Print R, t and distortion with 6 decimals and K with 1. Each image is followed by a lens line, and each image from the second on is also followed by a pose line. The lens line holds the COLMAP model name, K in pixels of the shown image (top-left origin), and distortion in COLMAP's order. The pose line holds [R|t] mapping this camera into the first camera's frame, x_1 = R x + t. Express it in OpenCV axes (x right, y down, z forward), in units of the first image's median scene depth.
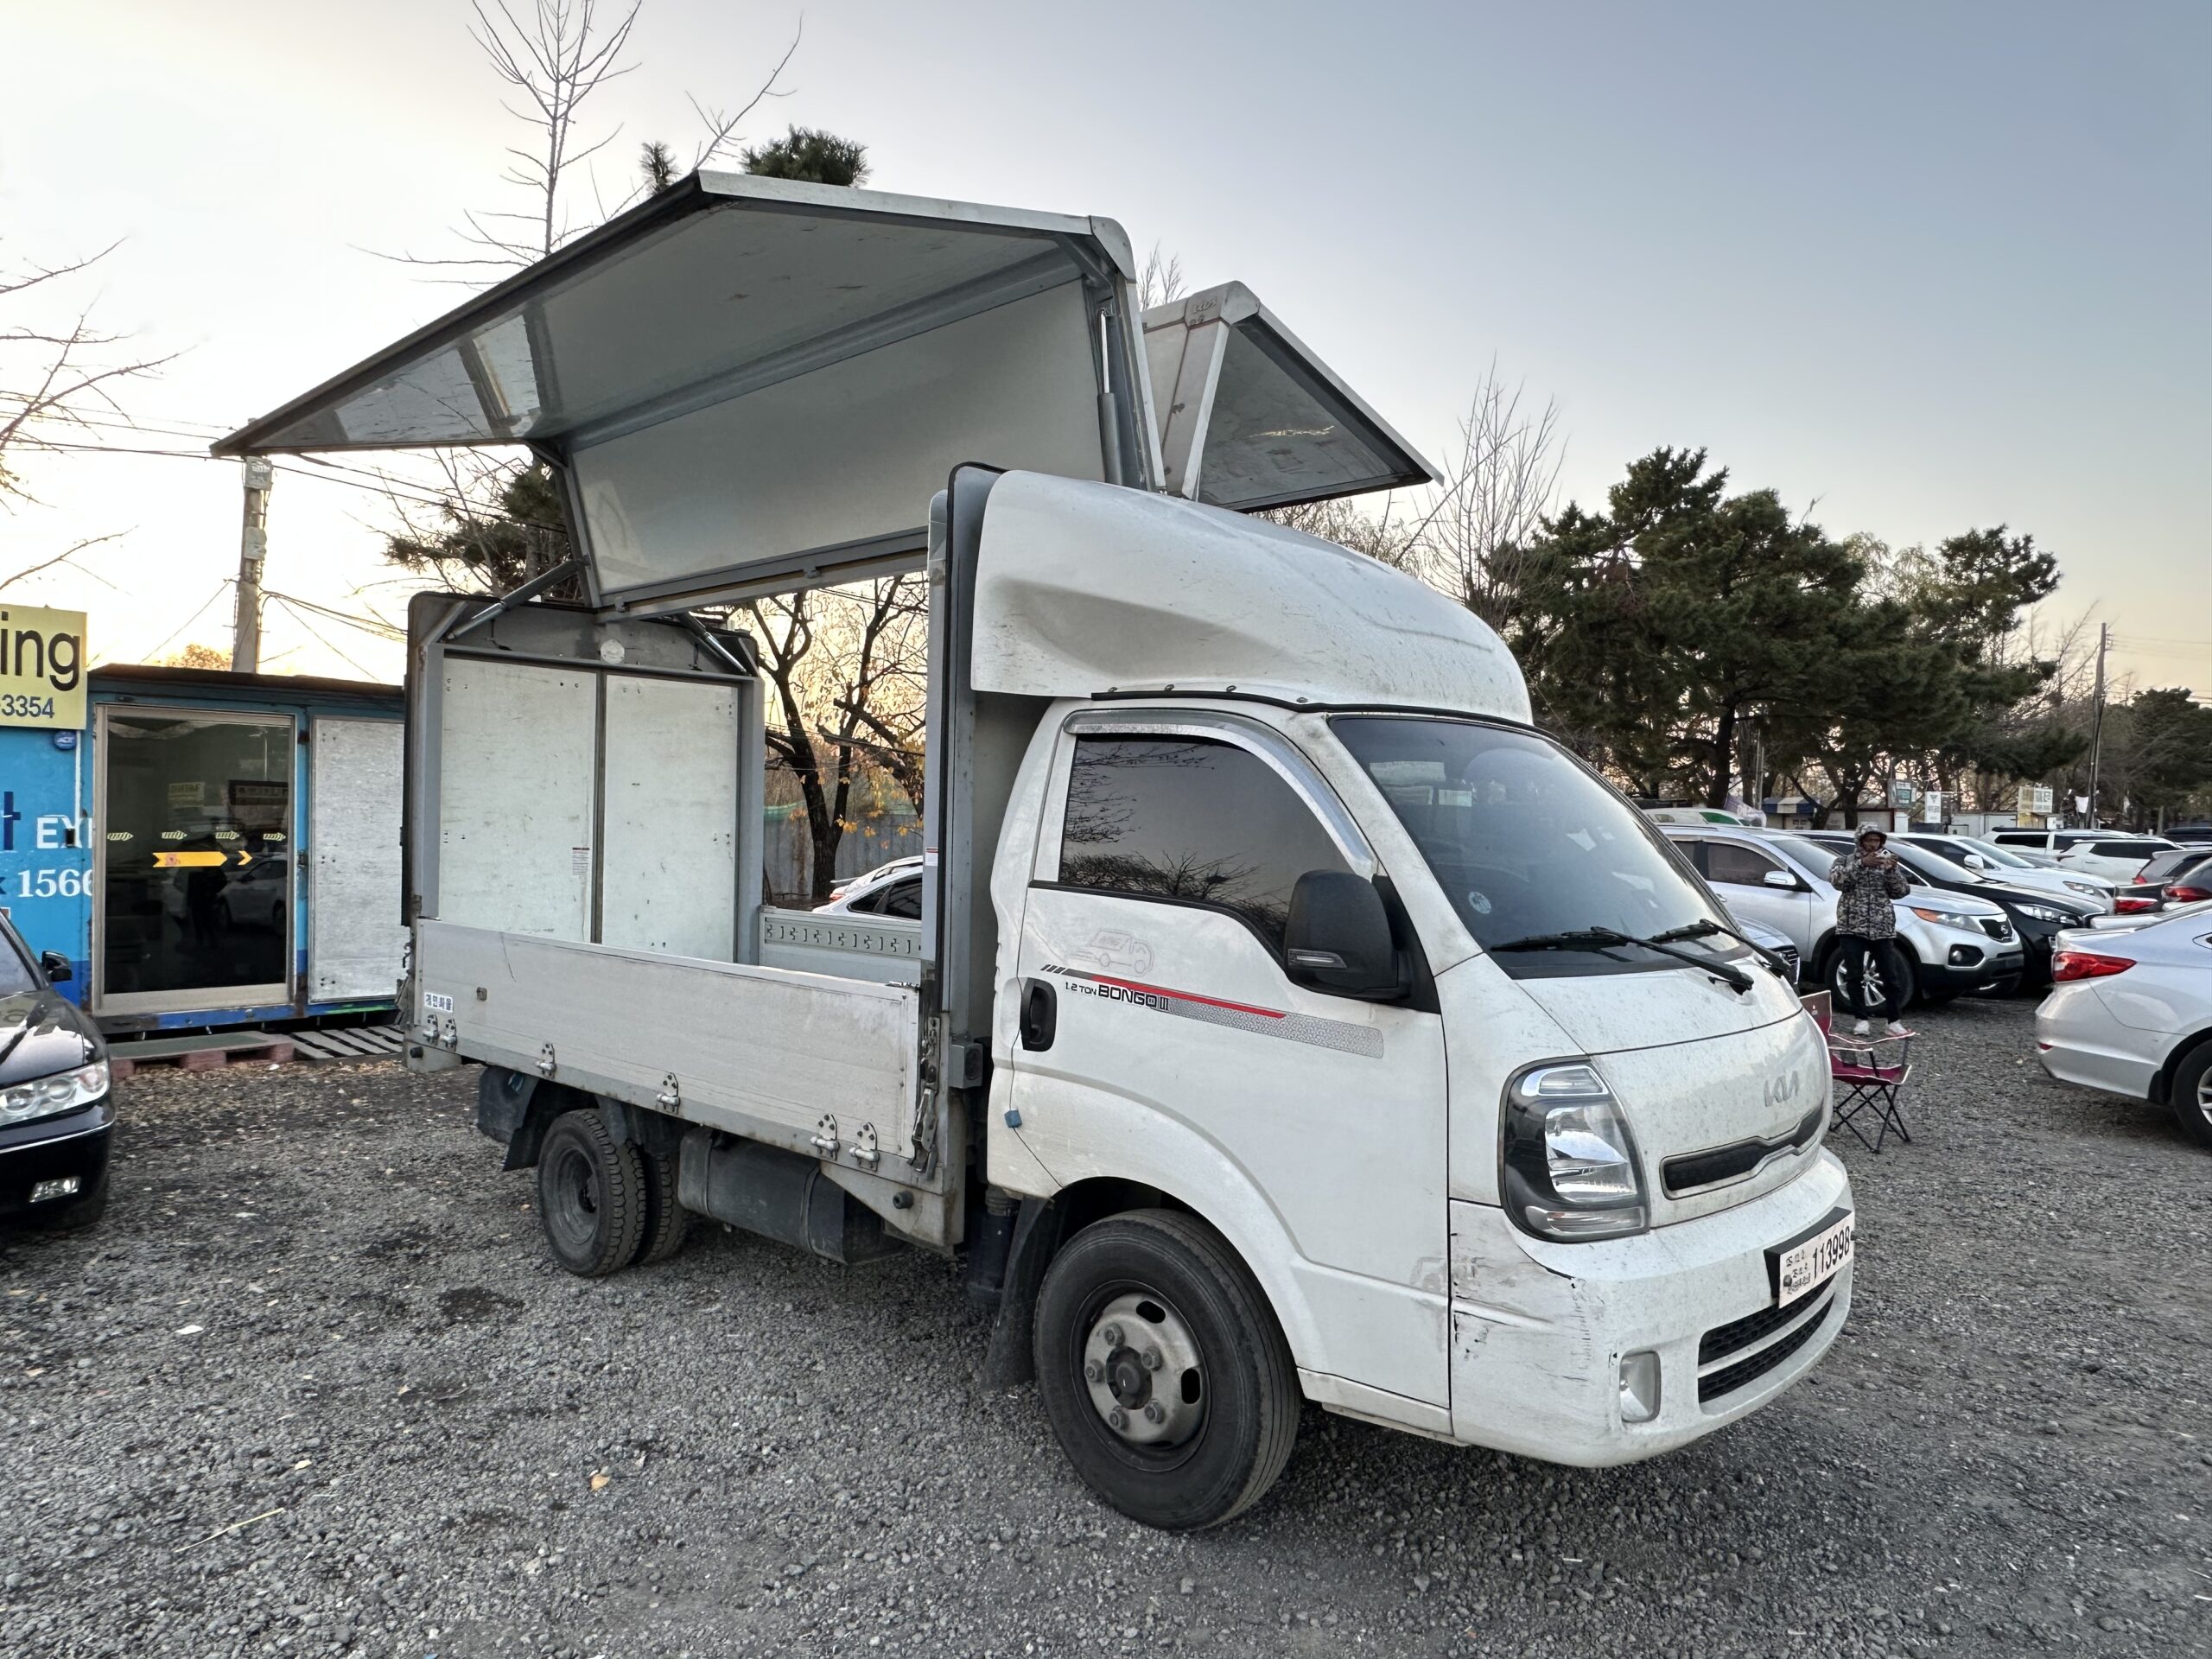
lens RADIAL K [[1419.1, 0, 1091.9], [0, 1419.1, 816.8], [0, 0, 1]] dist [-0.006384, 0.001648]
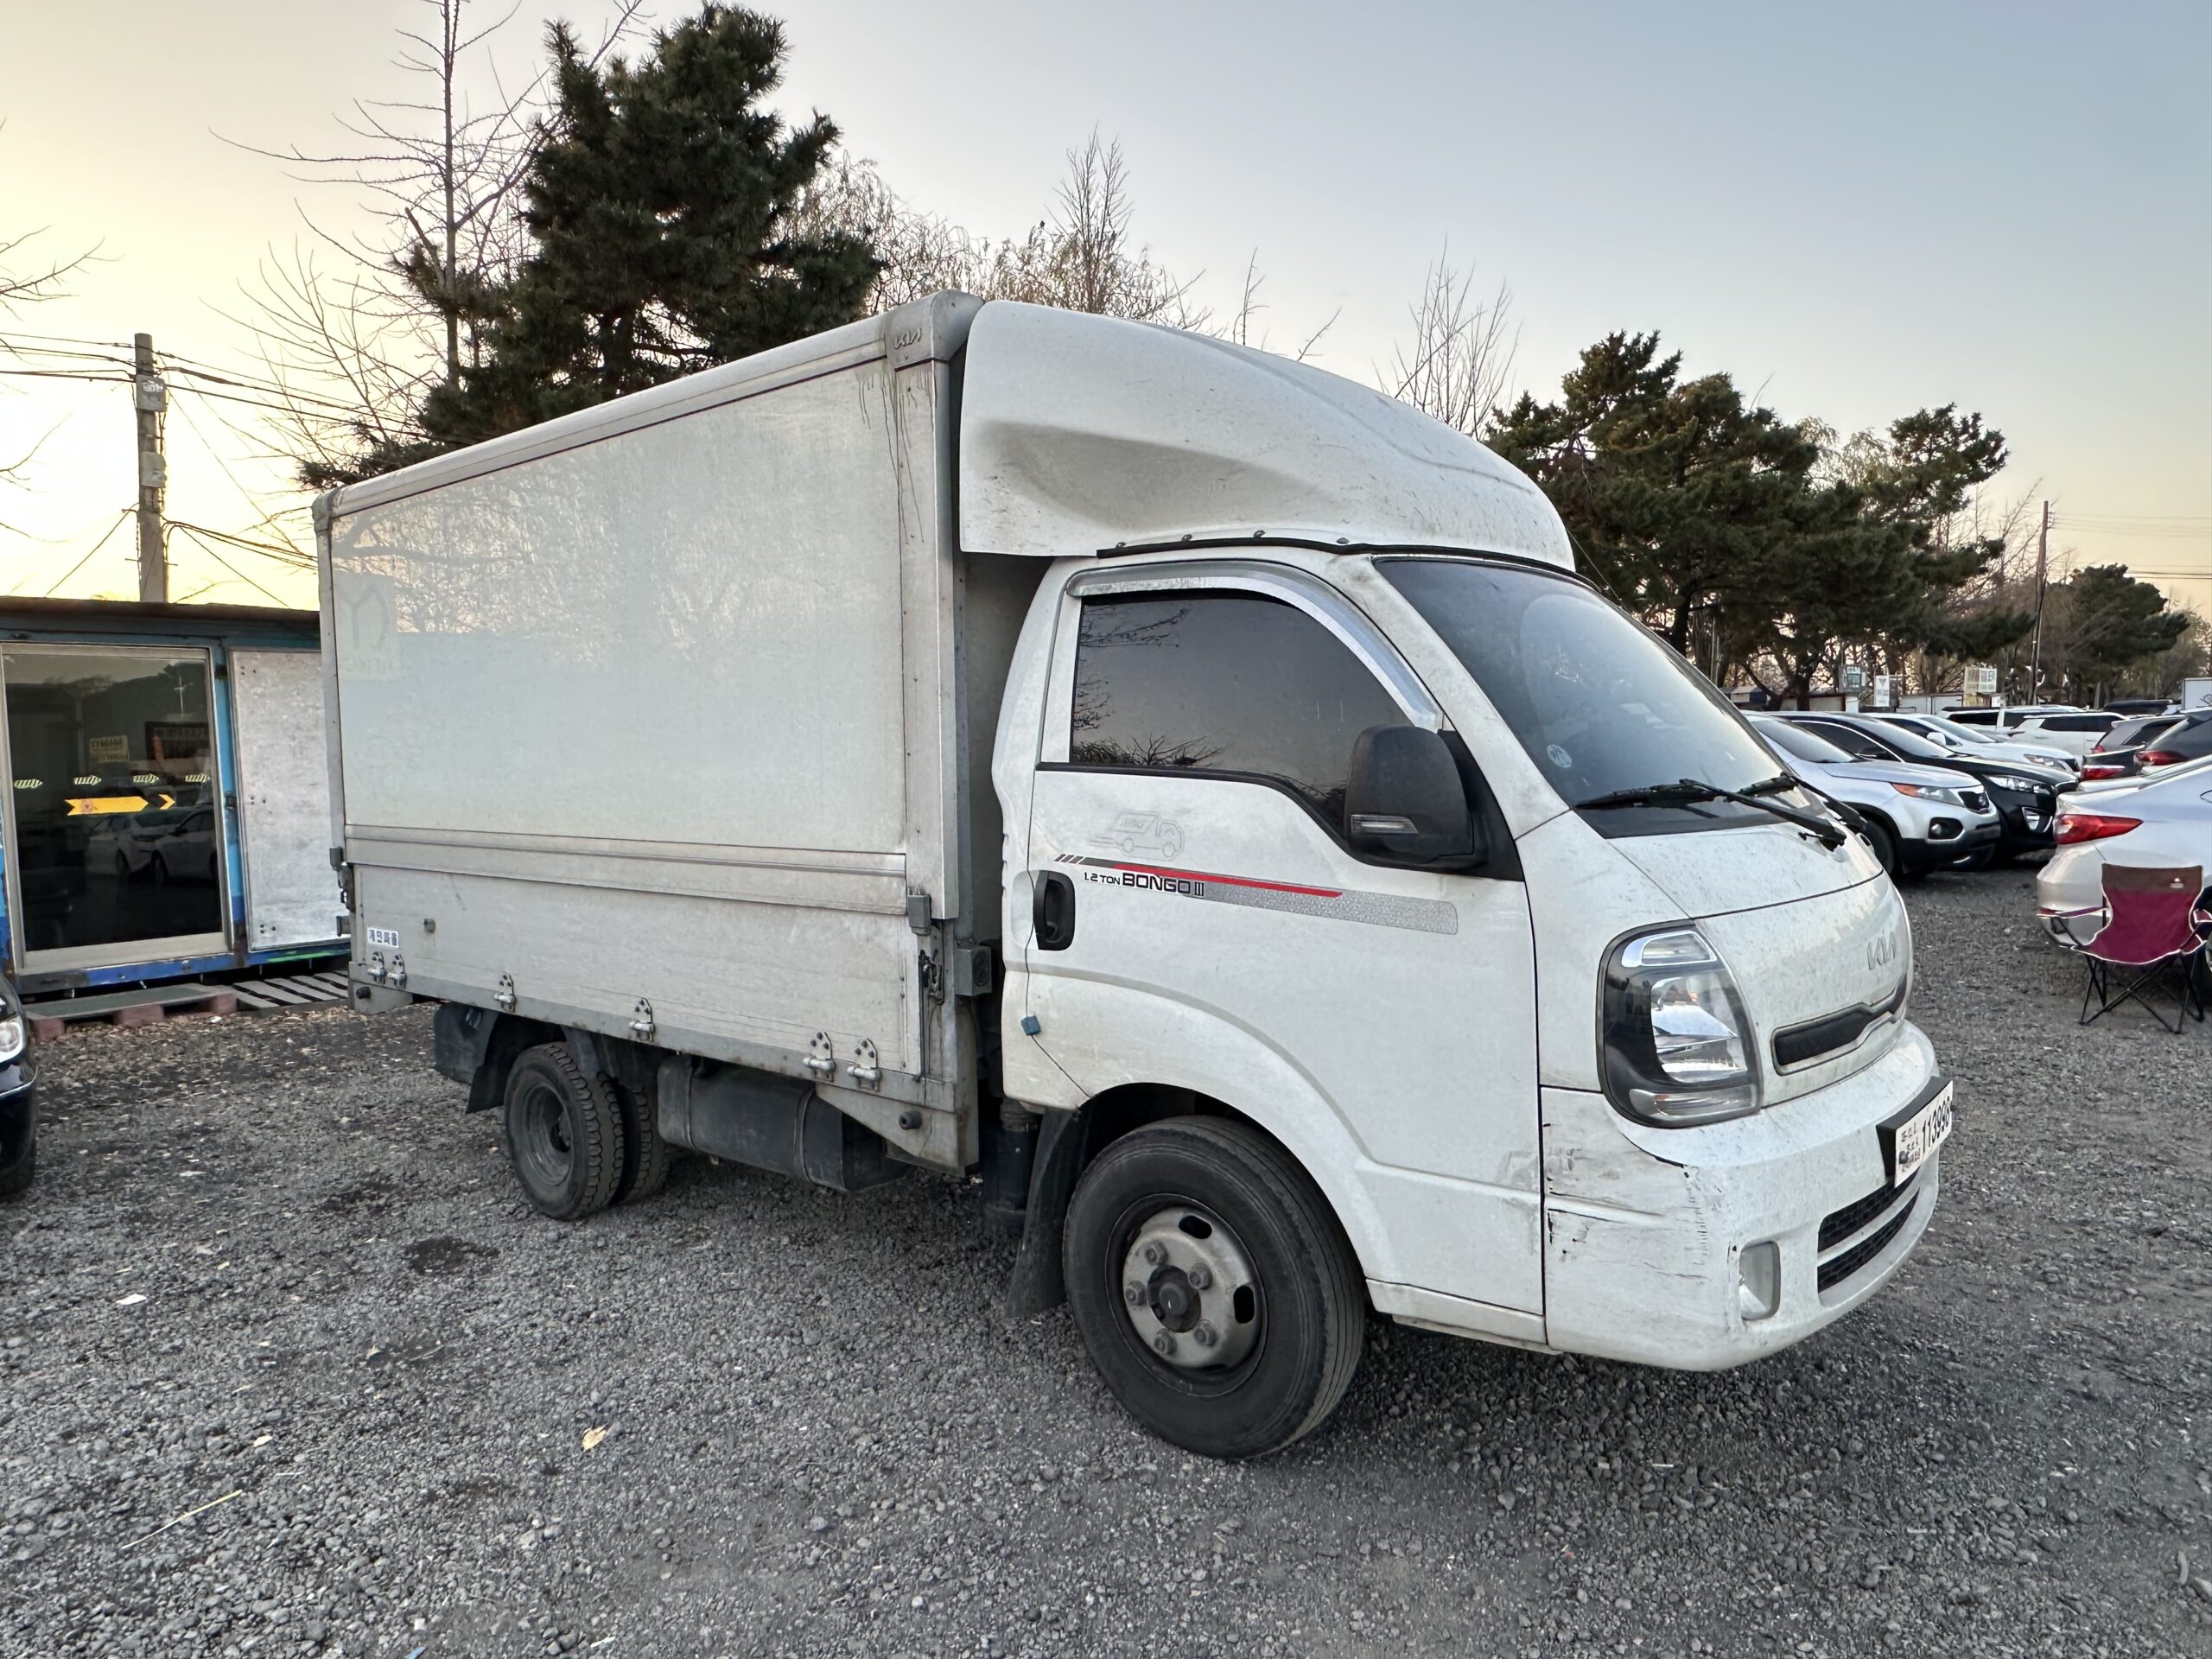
lens RADIAL K [[1419.1, 0, 1098.7], [0, 1419.1, 830.5], [0, 0, 1]] dist [-0.006384, 0.001648]
pose [[0.998443, -0.043029, 0.035501, -0.036753], [0.040600, 0.996960, 0.066505, 0.028288], [-0.038255, -0.064960, 0.997154, 0.097361]]
